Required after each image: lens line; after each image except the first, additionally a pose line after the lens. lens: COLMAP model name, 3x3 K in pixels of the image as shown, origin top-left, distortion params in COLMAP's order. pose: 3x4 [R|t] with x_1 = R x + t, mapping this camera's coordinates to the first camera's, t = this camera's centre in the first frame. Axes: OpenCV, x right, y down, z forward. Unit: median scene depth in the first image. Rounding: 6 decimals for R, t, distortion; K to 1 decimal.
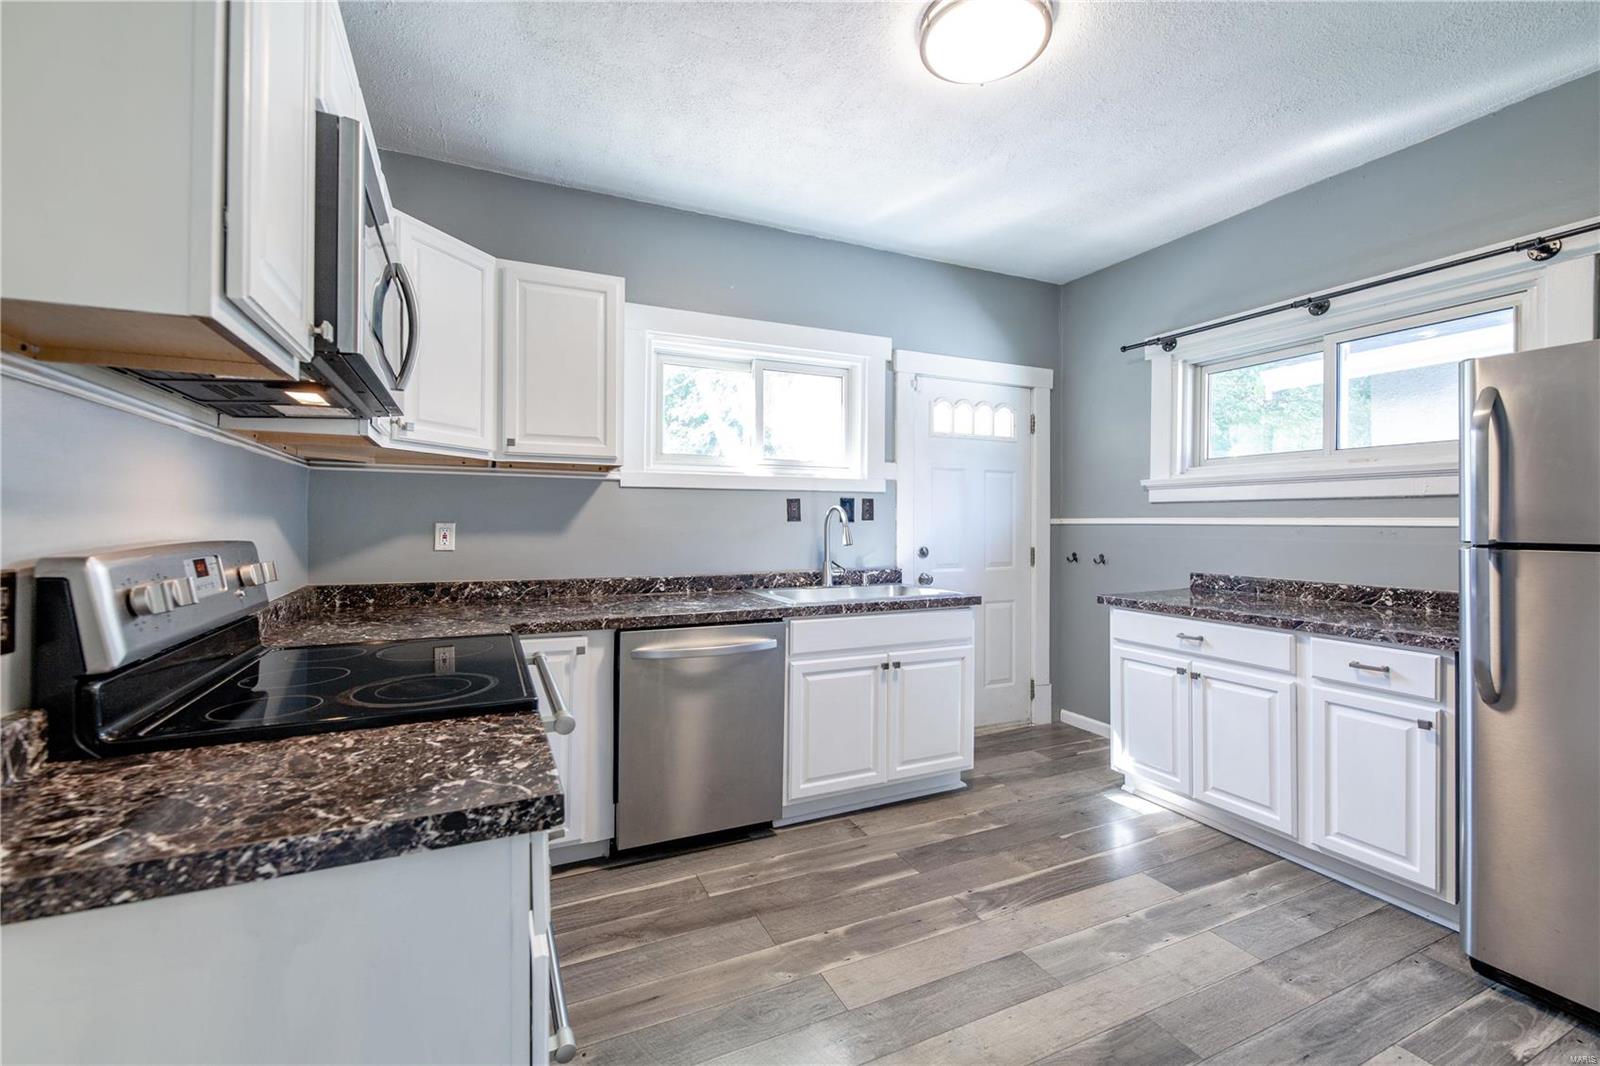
lens RADIAL K [[669.9, 0, 787.1], [0, 669.9, 524.1], [0, 0, 1]] dist [0.000397, -0.000599]
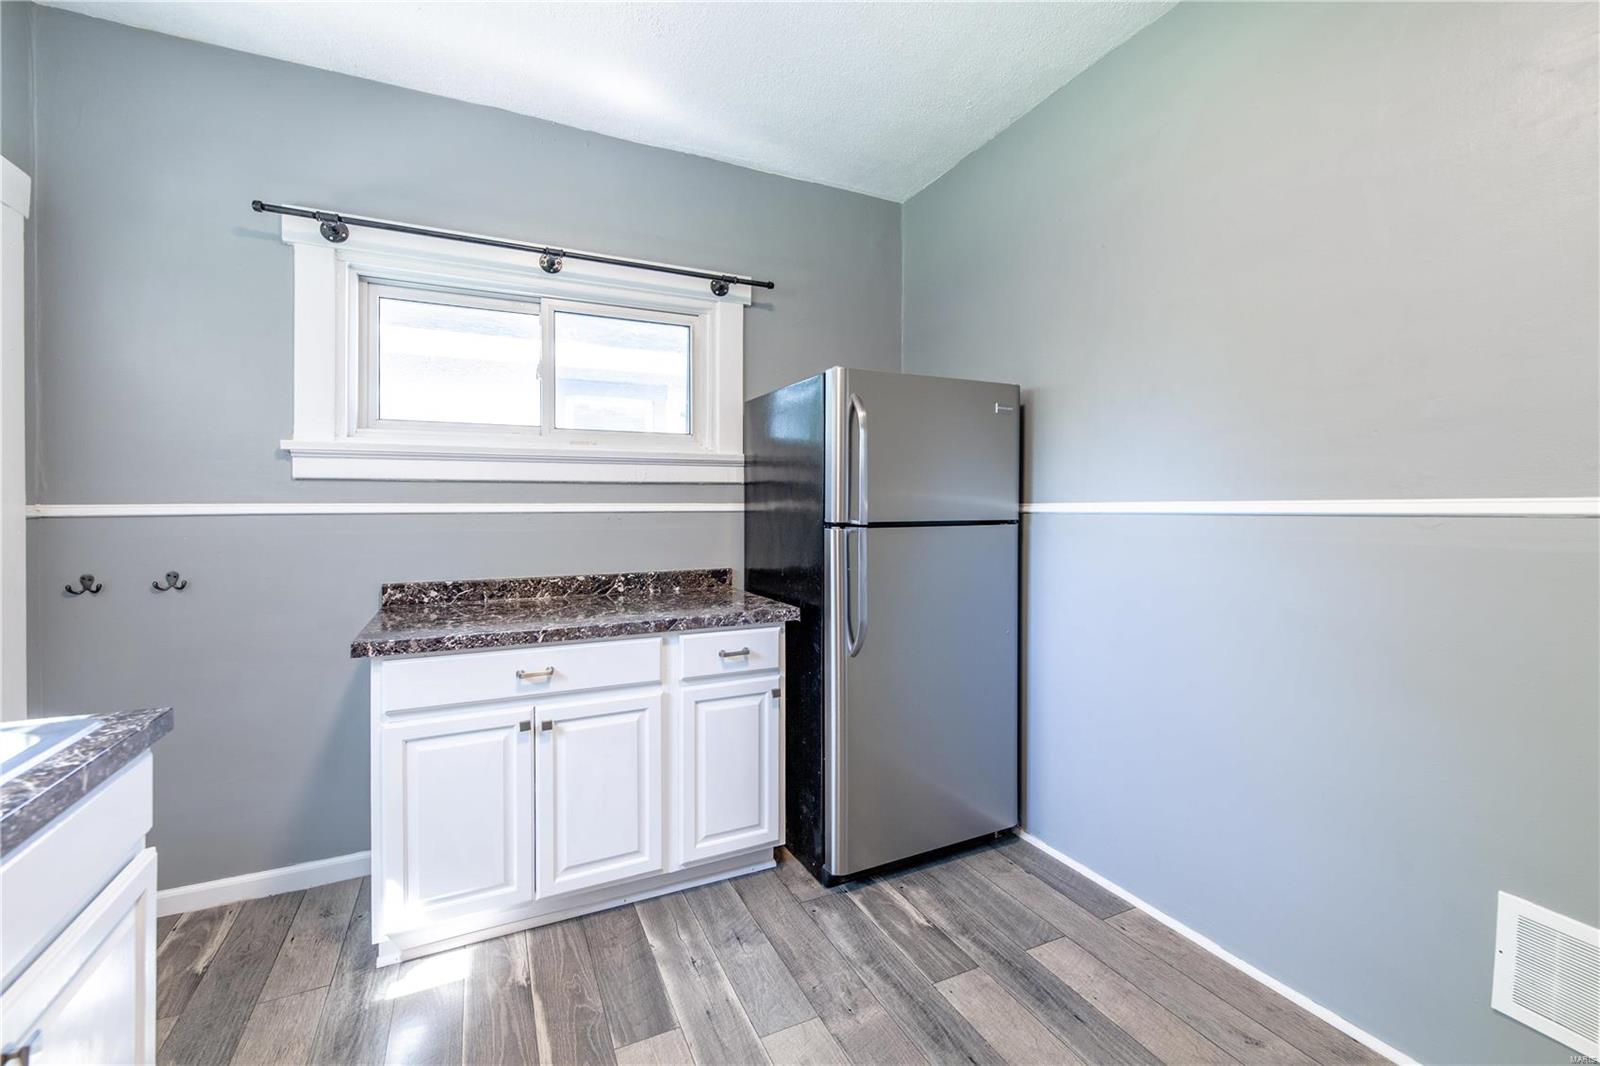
lens RADIAL K [[669.9, 0, 787.7], [0, 669.9, 517.8], [0, 0, 1]] dist [0.000397, -0.000599]
pose [[-0.016322, -0.014817, 0.999757, -0.095429], [0.011468, 0.999822, 0.015005, -0.000263], [-0.999801, 0.011710, -0.016149, 0.740411]]
